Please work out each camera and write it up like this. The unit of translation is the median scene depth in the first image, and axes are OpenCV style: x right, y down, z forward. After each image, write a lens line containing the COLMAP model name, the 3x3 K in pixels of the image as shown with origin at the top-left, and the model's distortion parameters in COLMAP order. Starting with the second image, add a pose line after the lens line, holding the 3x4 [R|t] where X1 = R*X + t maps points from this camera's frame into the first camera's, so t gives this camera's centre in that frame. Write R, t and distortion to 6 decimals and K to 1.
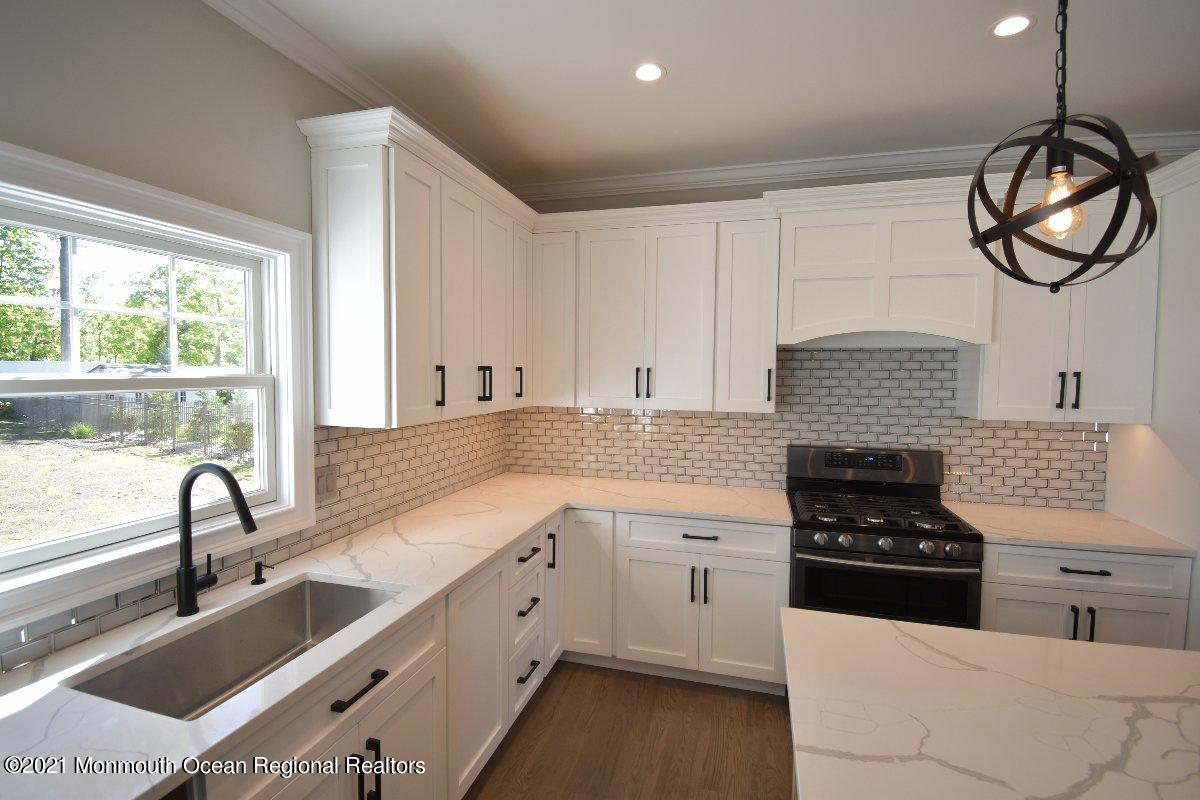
lens RADIAL K [[544.1, 0, 598.5], [0, 544.1, 402.6], [0, 0, 1]] dist [0.010142, -0.018877]
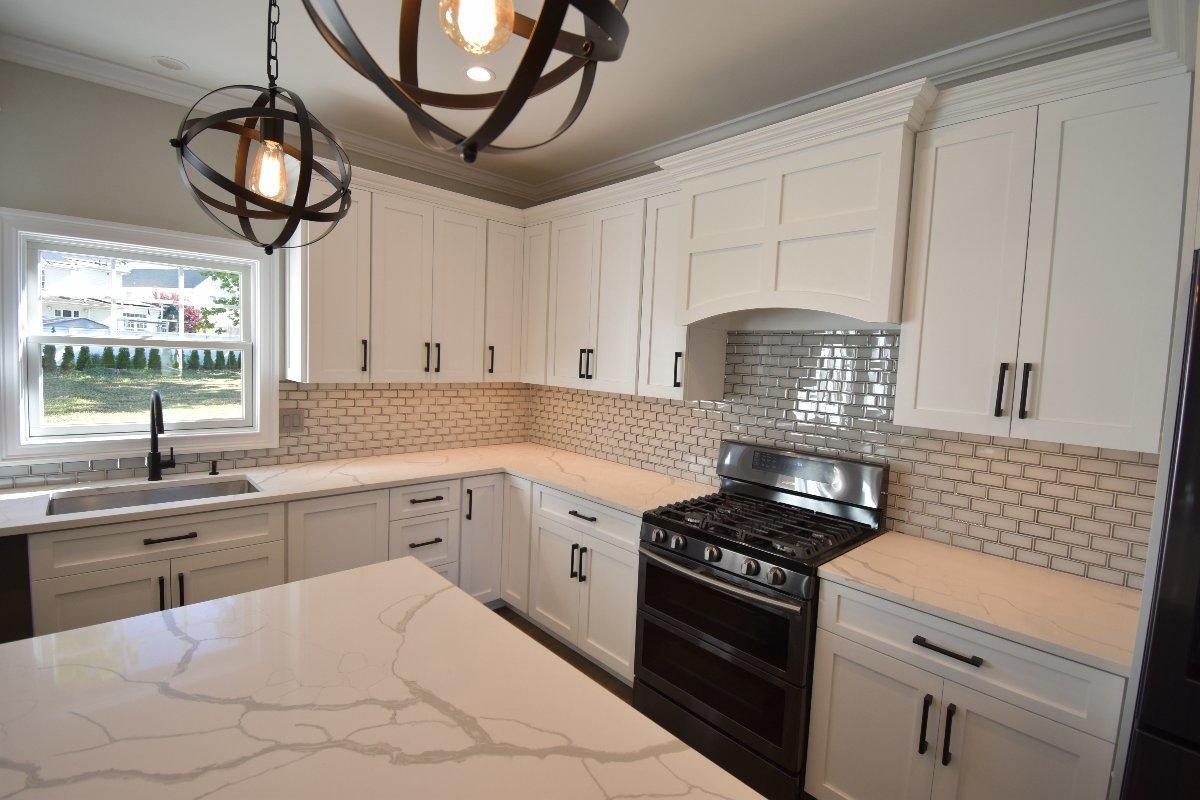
lens RADIAL K [[540.3, 0, 599.0], [0, 540.3, 398.4], [0, 0, 1]] dist [0.024052, -0.027396]
pose [[0.856201, 0.066641, -0.512328, 0.772880], [-0.066103, 0.997626, 0.019295, 0.008548], [0.512397, 0.017346, 0.858573, 0.161745]]
